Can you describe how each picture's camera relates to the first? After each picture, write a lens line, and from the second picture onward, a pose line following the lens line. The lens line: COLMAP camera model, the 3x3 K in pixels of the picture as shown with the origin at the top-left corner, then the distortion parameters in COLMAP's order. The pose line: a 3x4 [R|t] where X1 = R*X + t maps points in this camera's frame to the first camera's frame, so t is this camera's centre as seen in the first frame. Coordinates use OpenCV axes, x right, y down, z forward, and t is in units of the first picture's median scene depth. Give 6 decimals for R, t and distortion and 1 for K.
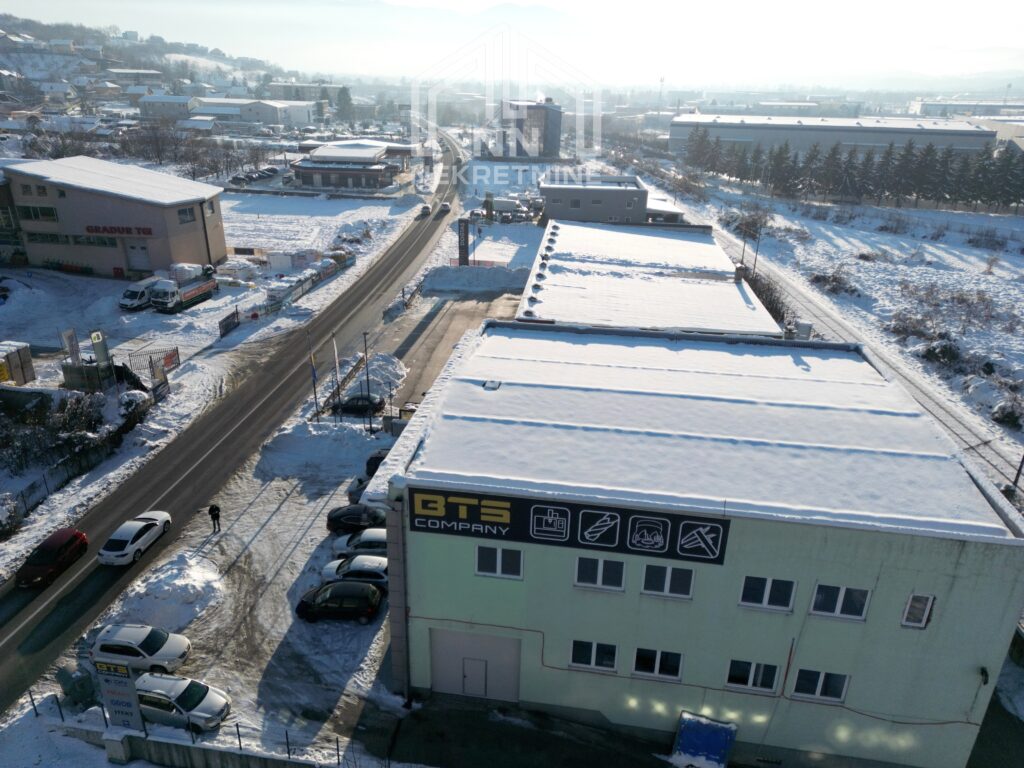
lens RADIAL K [[708.9, 0, 513.3], [0, 708.9, 381.8], [0, 0, 1]] dist [0.102068, -0.106590]
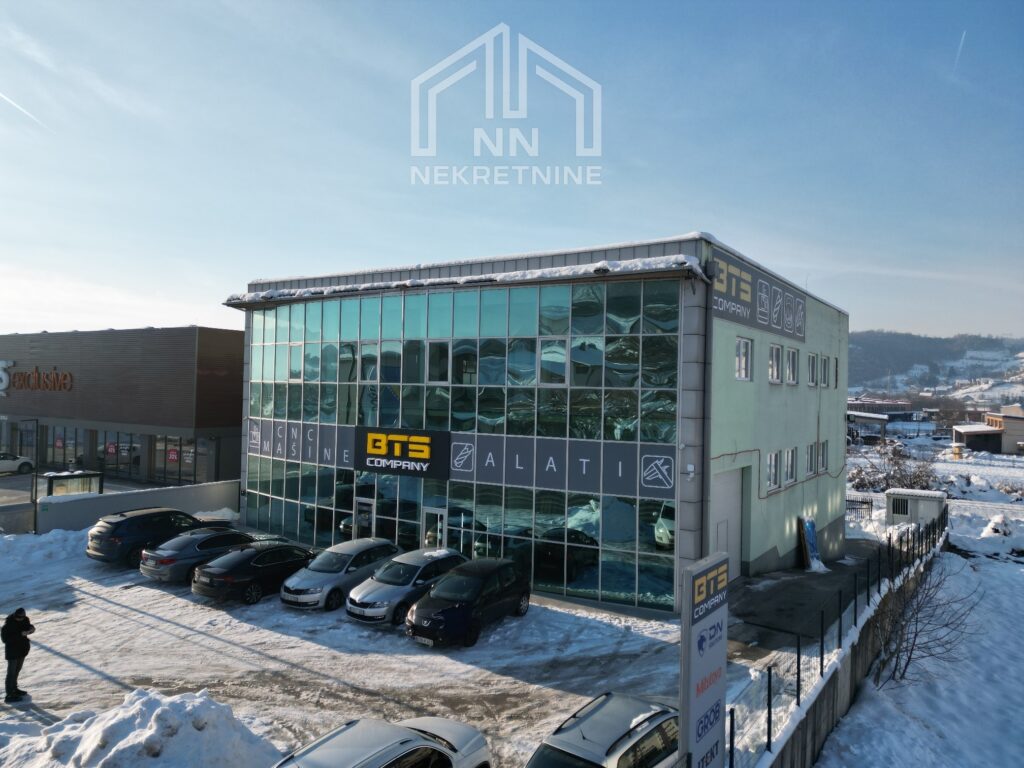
lens RADIAL K [[708.9, 0, 513.3], [0, 708.9, 381.8], [0, 0, 1]] dist [0.102068, -0.106590]
pose [[0.443951, -0.007903, 0.896016, -0.913438], [0.339477, 0.926902, -0.160026, 0.326640], [-0.829254, 0.375221, 0.414182, 0.900211]]
